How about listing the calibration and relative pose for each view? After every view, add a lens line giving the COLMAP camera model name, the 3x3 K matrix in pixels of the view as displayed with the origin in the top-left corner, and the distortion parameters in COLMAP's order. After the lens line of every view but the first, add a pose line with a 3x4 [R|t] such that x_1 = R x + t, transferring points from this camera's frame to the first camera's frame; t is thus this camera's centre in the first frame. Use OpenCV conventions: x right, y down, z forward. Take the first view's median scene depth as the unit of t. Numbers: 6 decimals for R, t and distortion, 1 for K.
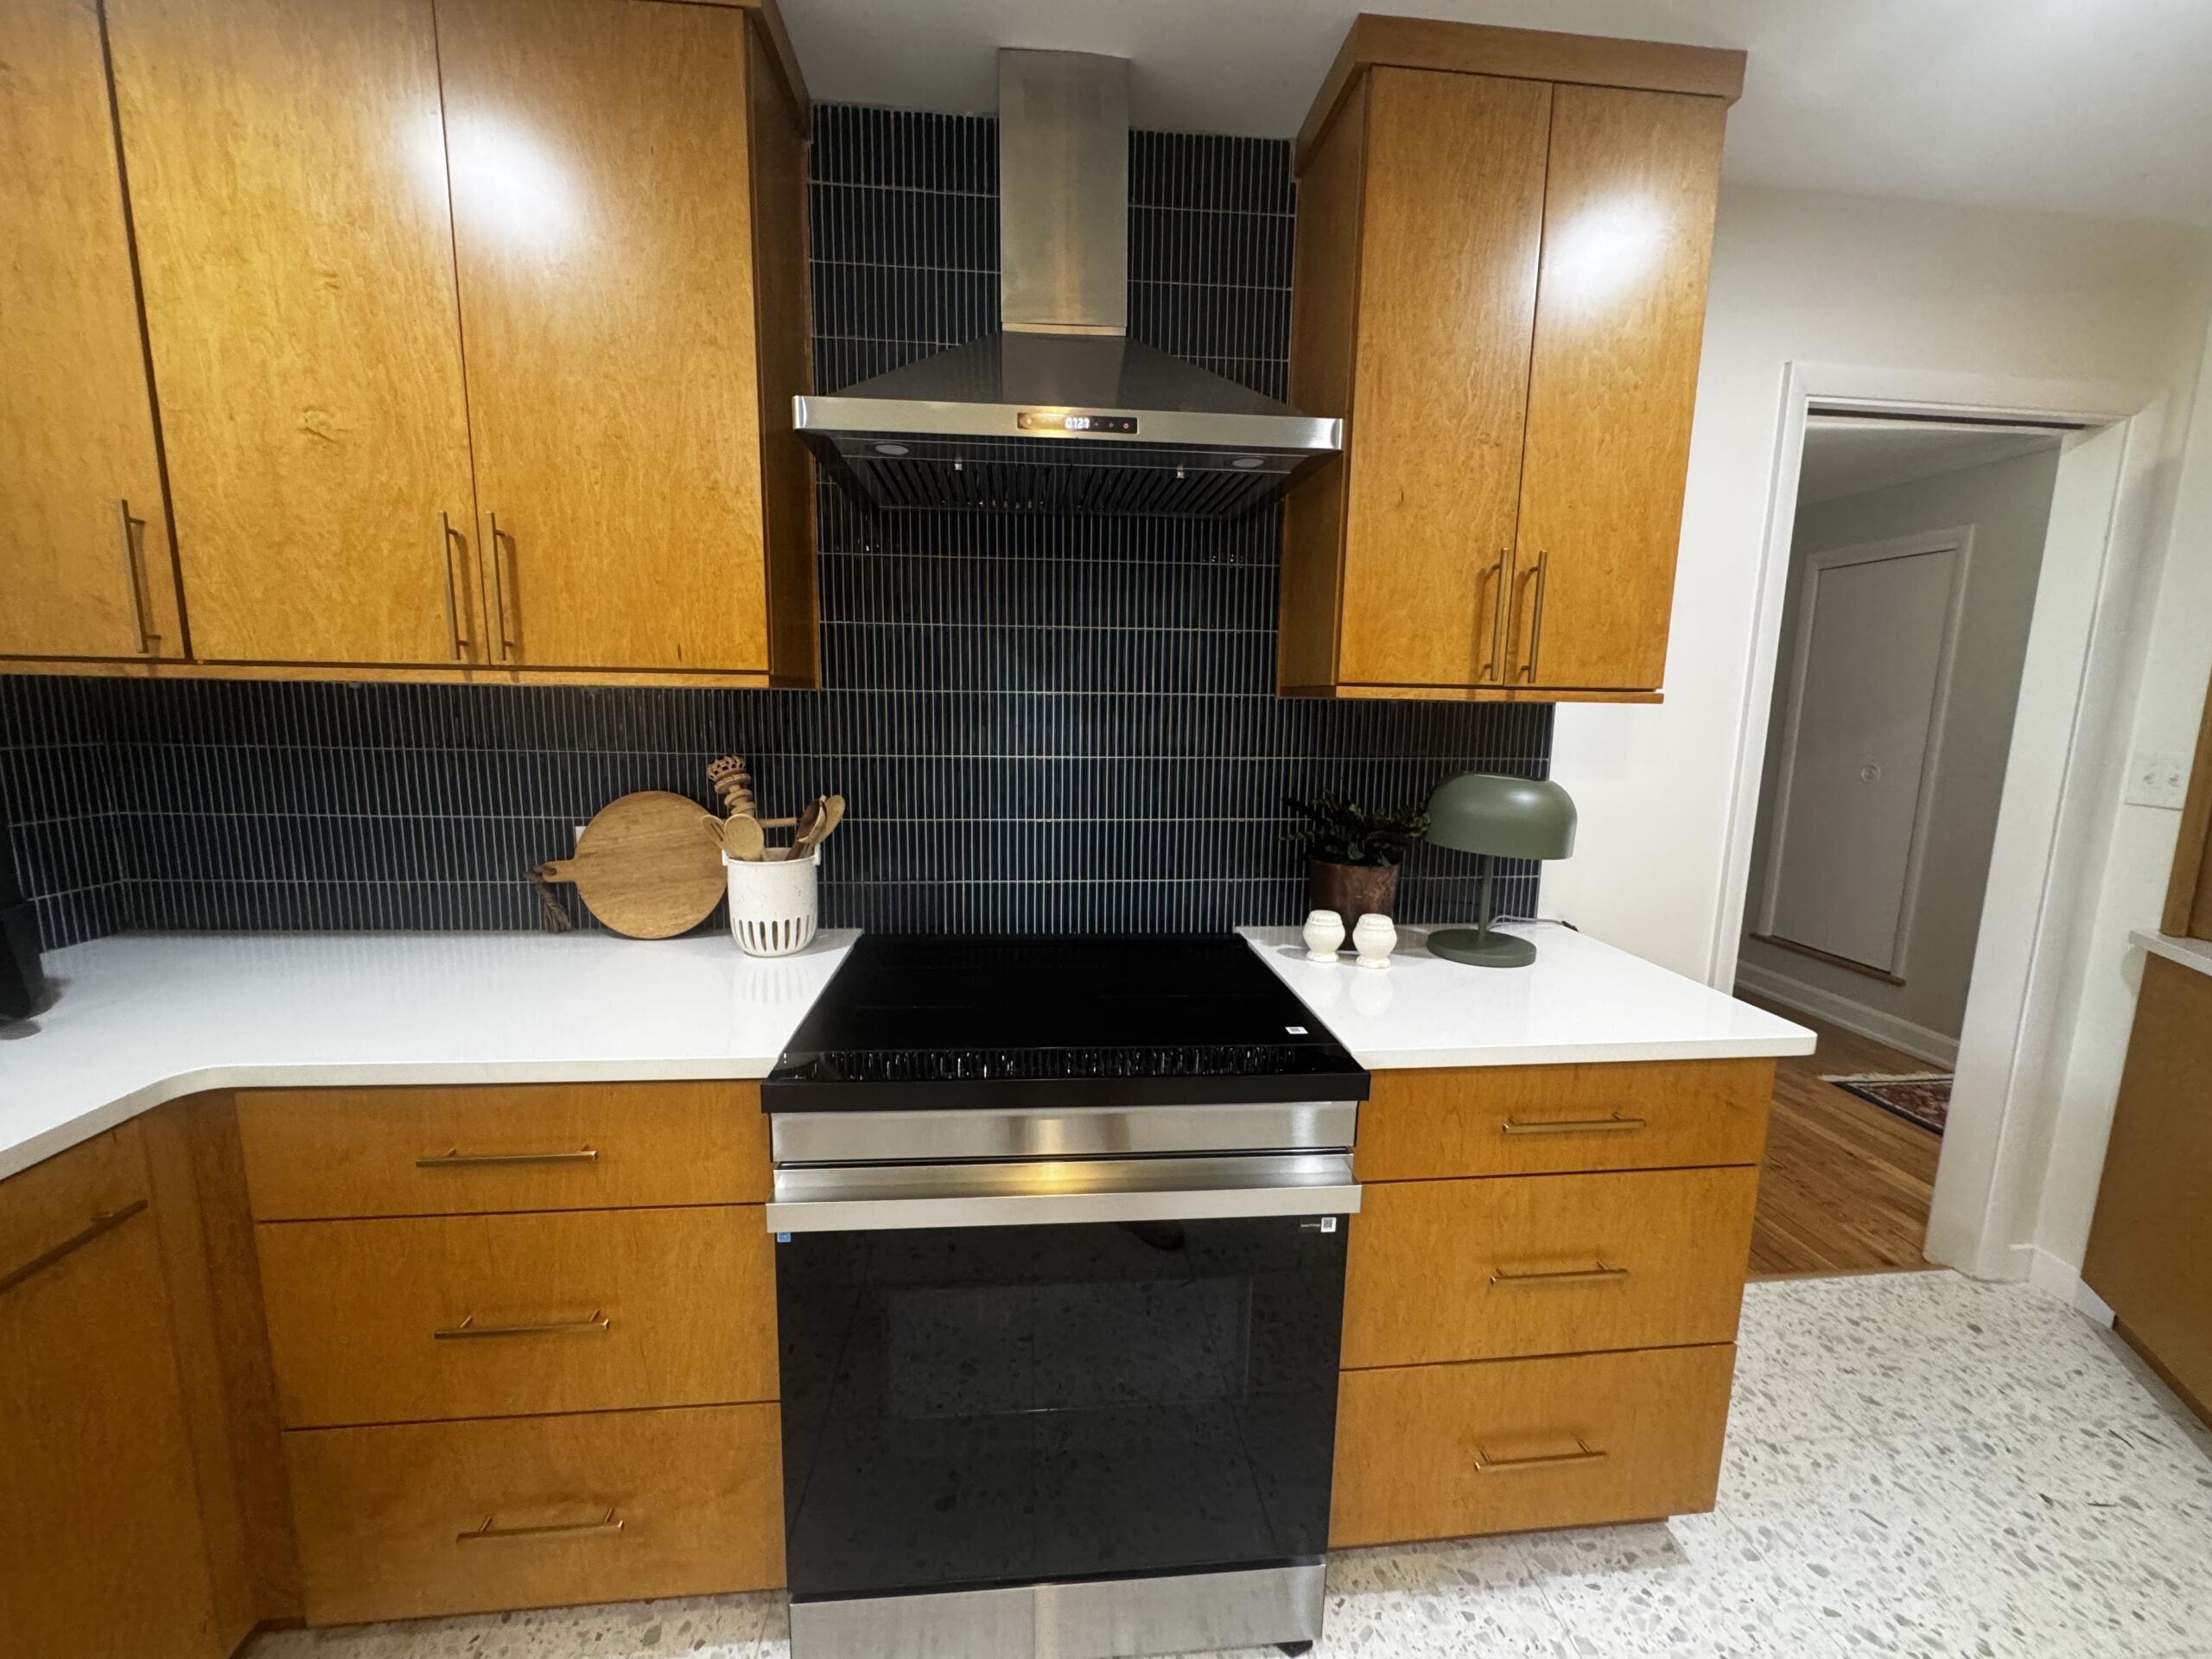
lens RADIAL K [[876.3, 0, 1099.7], [0, 876.3, 831.7], [0, 0, 1]] dist [-0.004503, 0.000519]
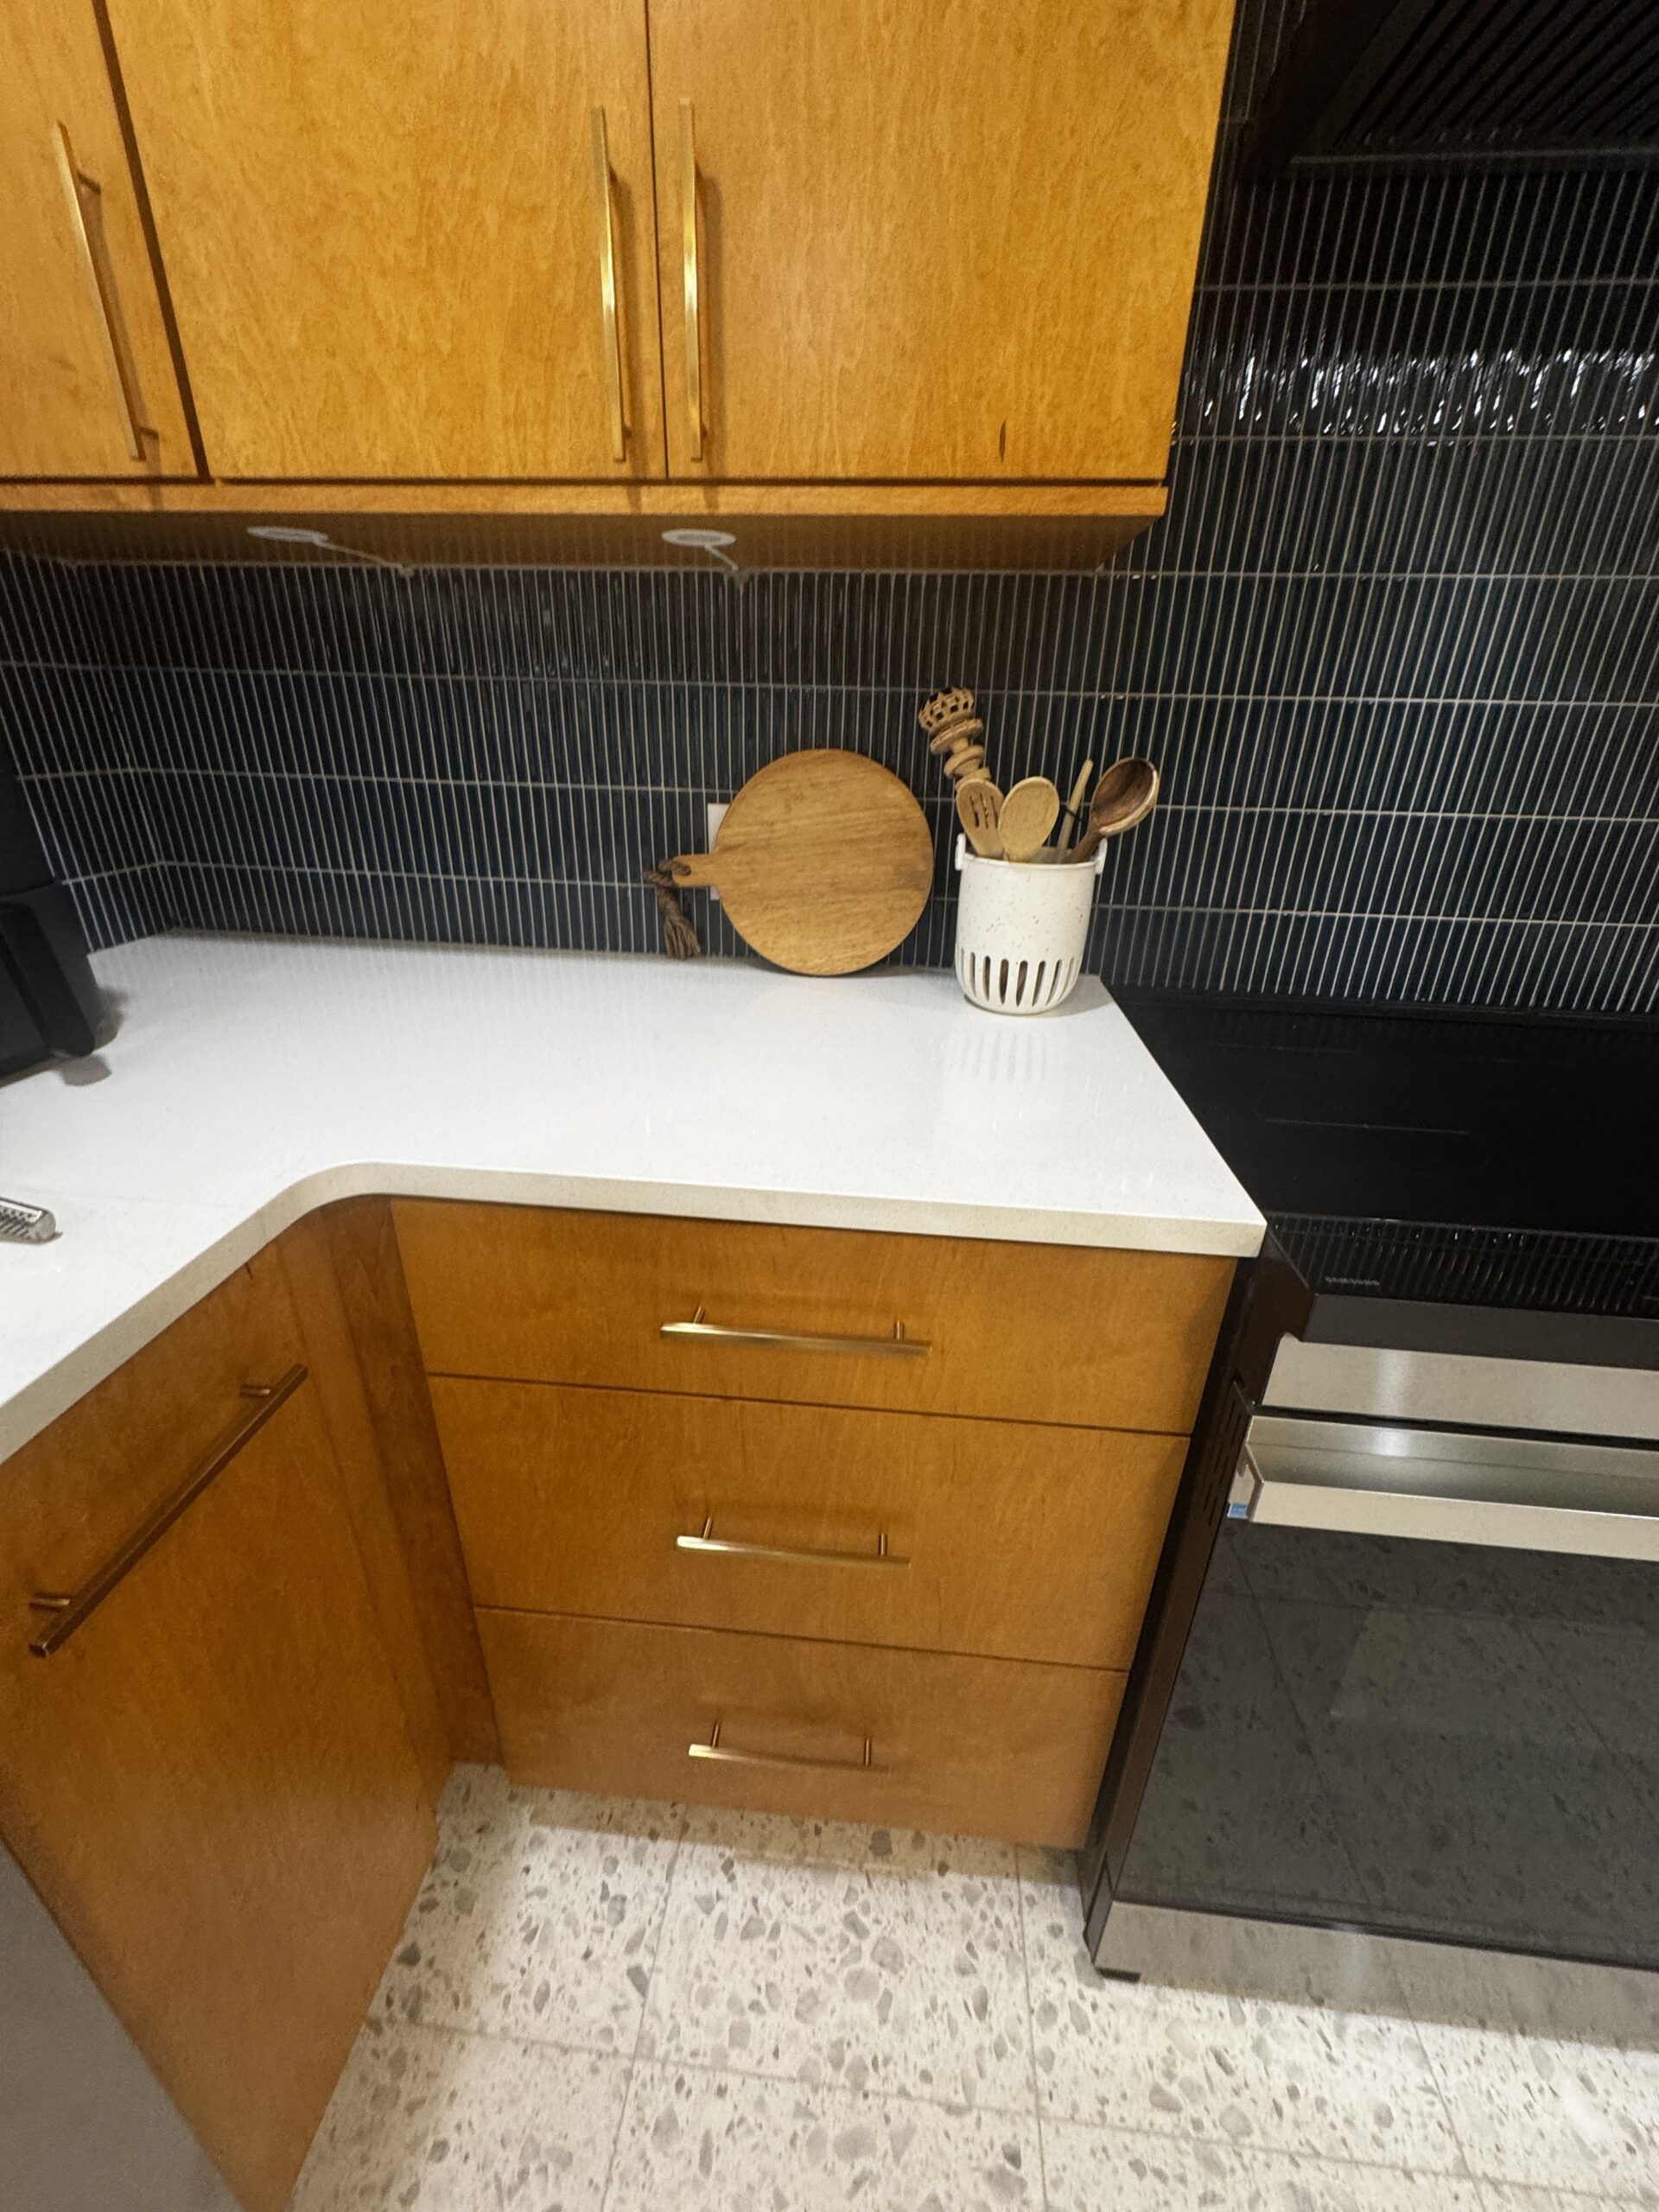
lens RADIAL K [[876.3, 0, 821.2], [0, 876.3, 1103.4], [0, 0, 1]] dist [-0.004503, 0.000519]
pose [[0.981580, 0.081171, -0.172952, -0.490614], [-0.032441, 0.962926, 0.267809, 0.043293], [0.188278, -0.257265, 0.947822, 0.401537]]
